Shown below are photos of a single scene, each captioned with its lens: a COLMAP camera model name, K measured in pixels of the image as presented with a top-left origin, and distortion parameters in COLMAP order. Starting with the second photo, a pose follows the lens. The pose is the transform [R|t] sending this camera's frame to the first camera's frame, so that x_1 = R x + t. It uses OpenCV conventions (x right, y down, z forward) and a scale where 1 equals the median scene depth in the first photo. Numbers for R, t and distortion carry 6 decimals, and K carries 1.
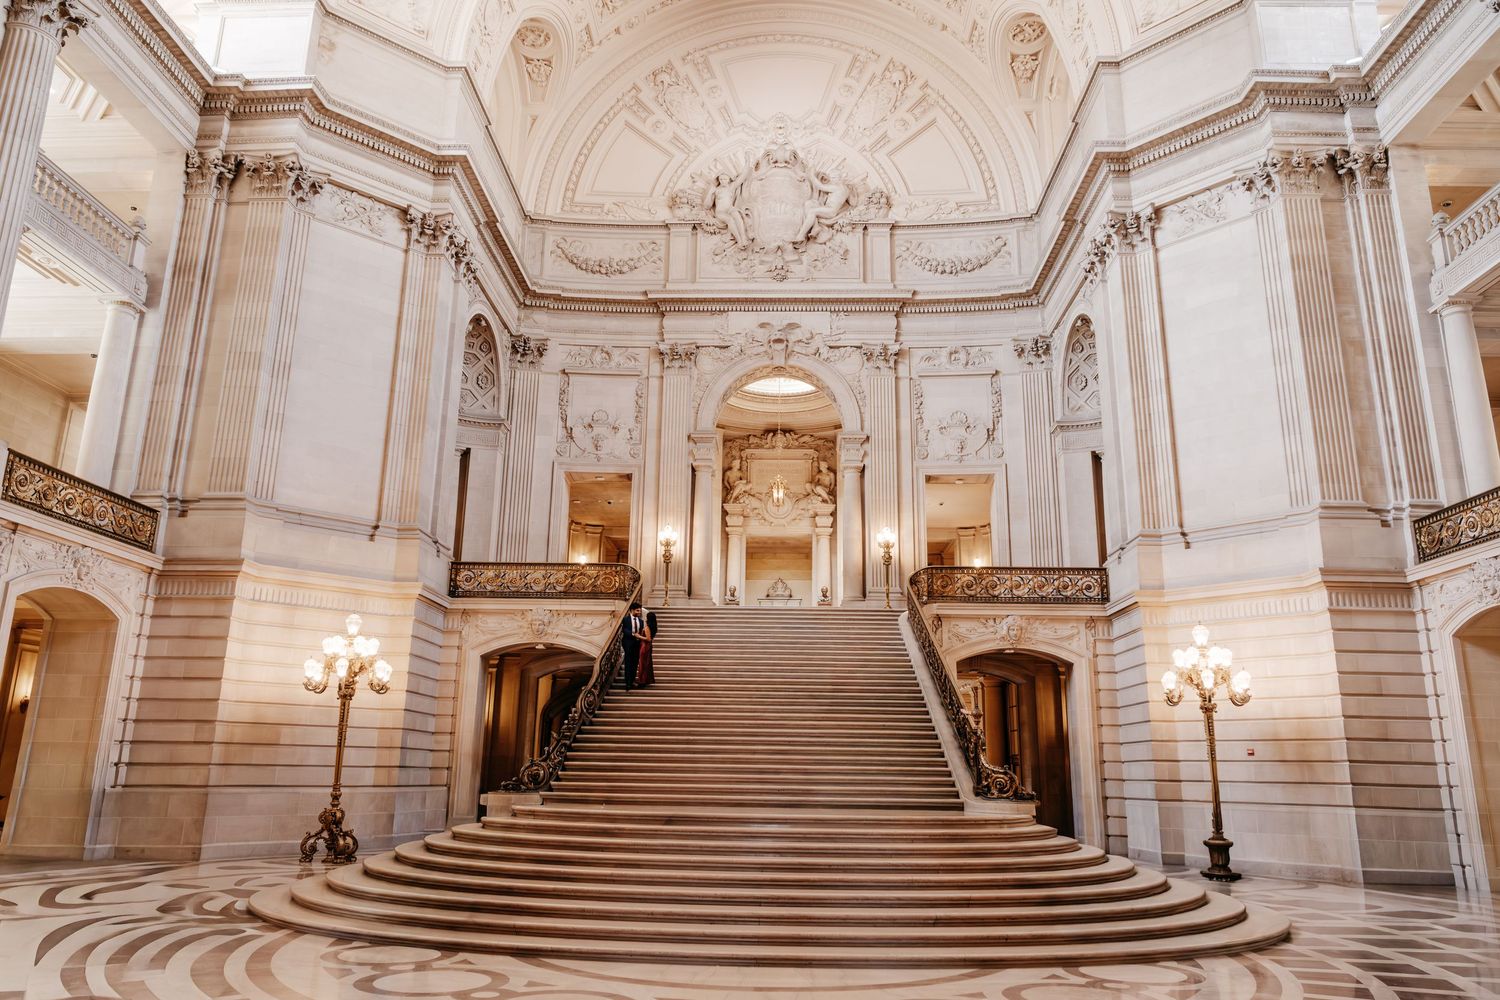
lens RADIAL K [[1046.3, 0, 747.6], [0, 1046.3, 494.2], [0, 0, 1]] dist [-0.011280, -0.009499]
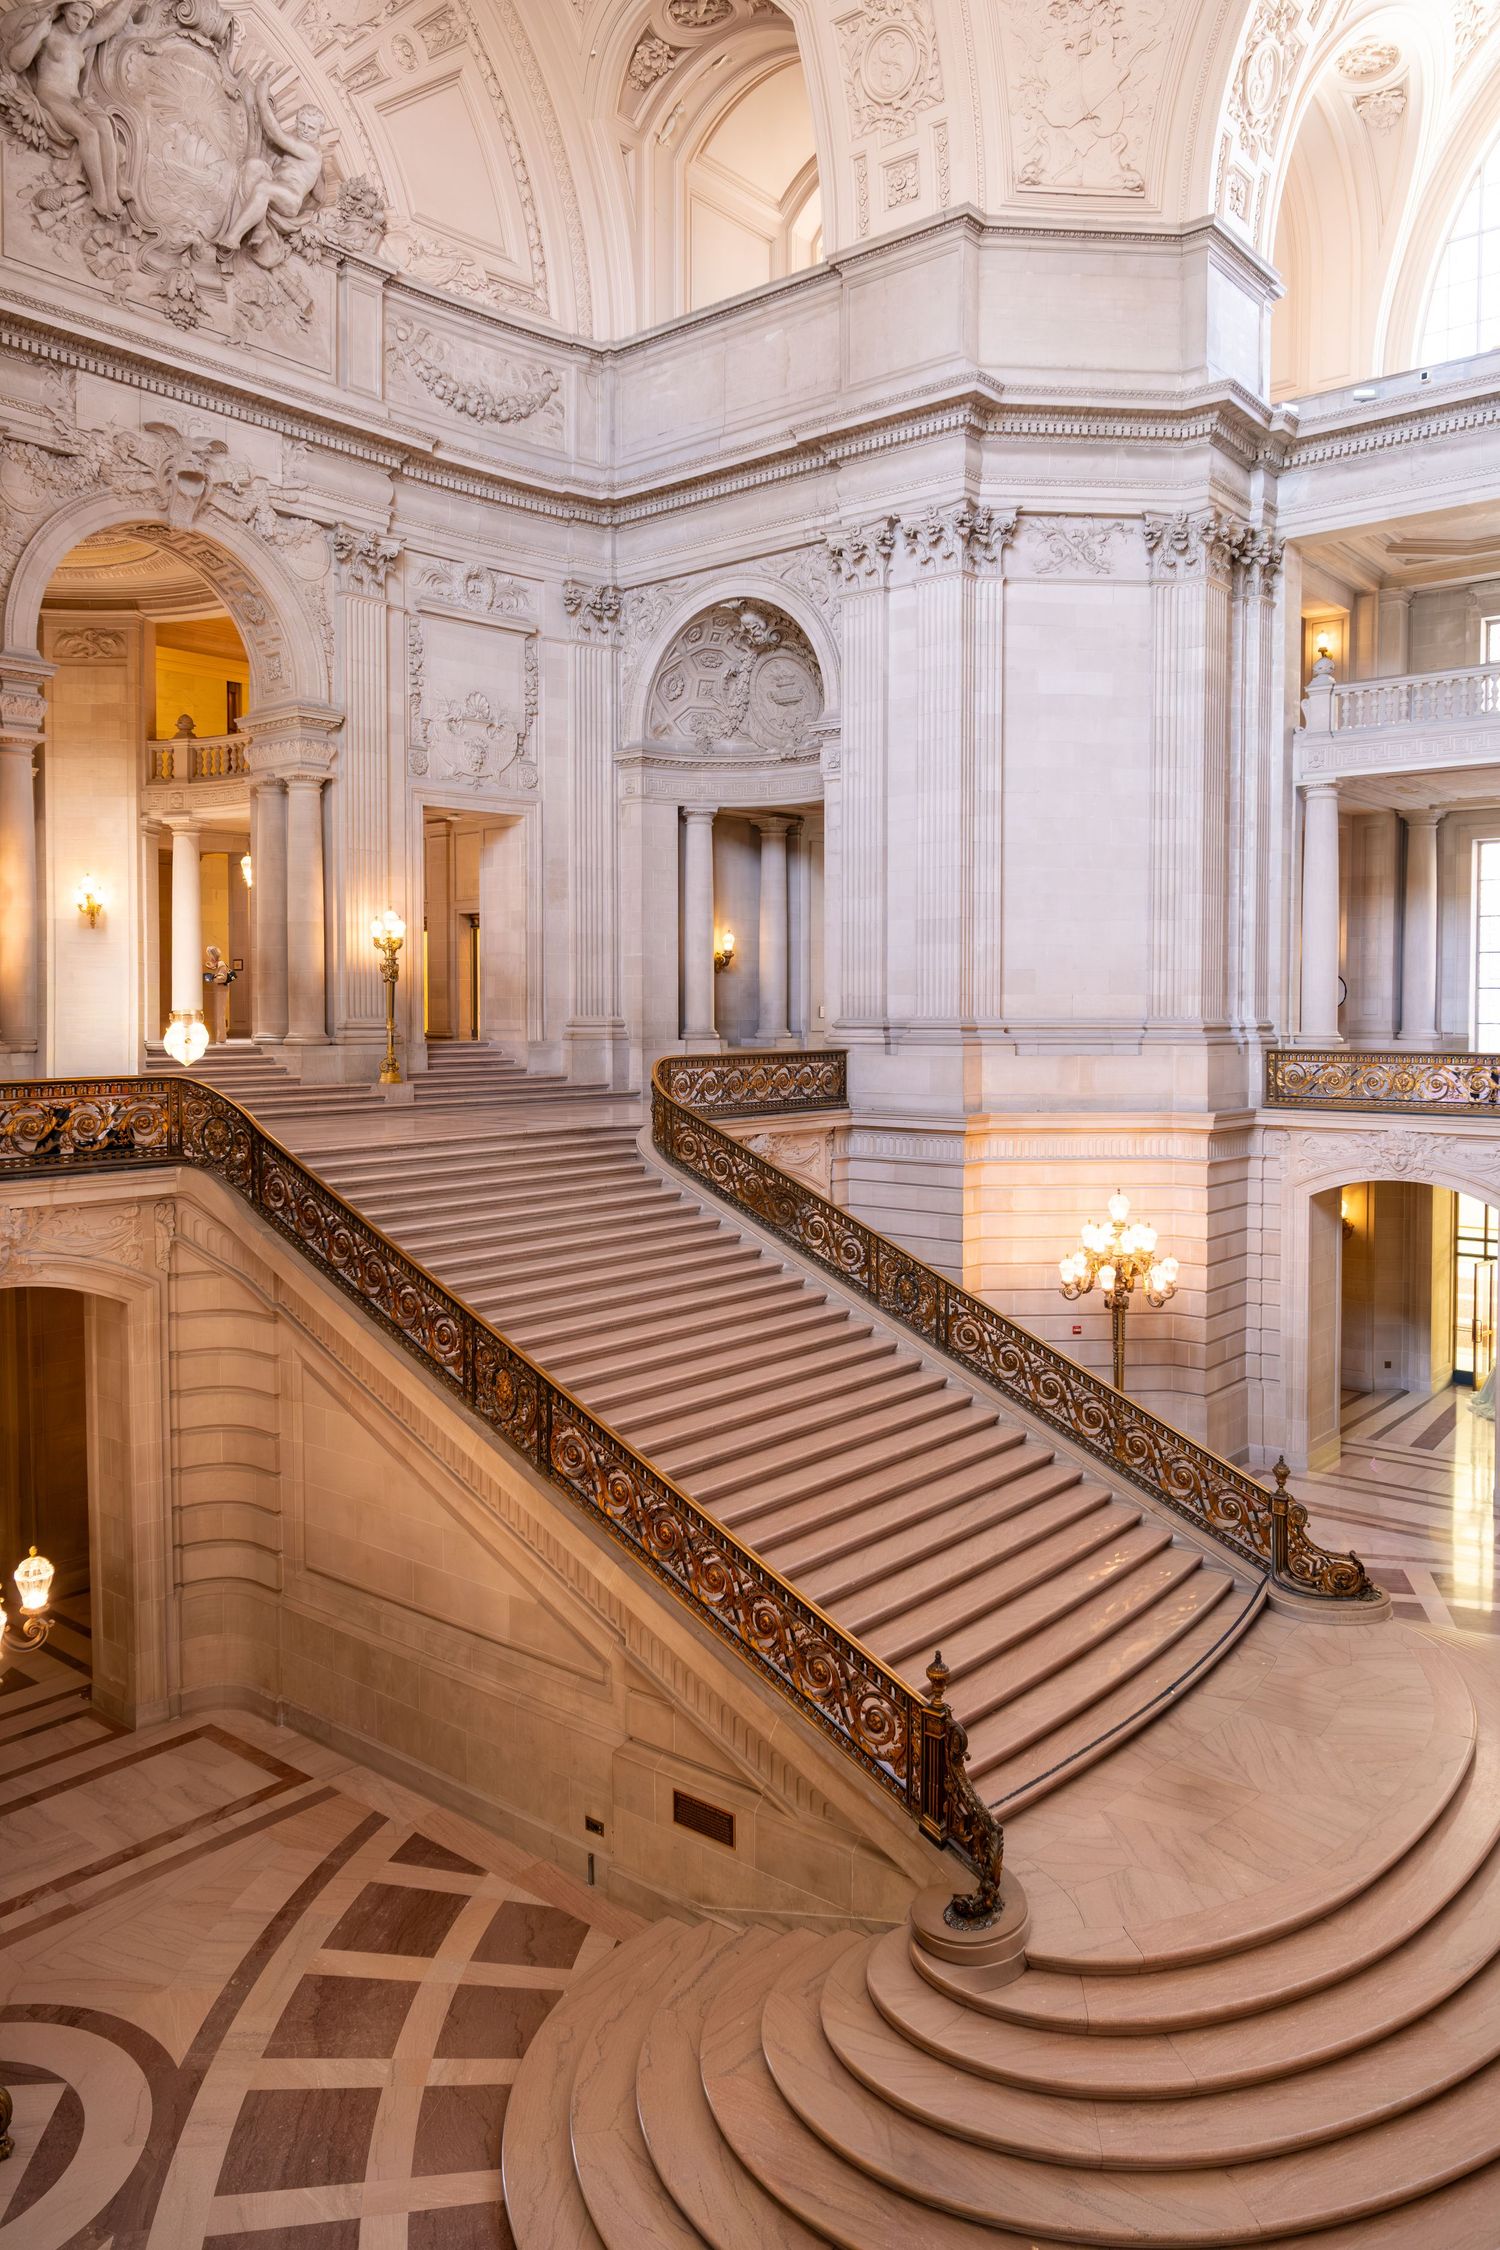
lens RADIAL K [[1569.5, 0, 733.6], [0, 1569.5, 1059.4], [0, 0, 1]] dist [-0.011280, -0.009499]
pose [[0.621458, -0.042057, 0.782317, -0.515953], [-0.187614, 0.961514, 0.200728, -0.118357], [-0.760651, -0.271518, 0.589651, 0.499296]]
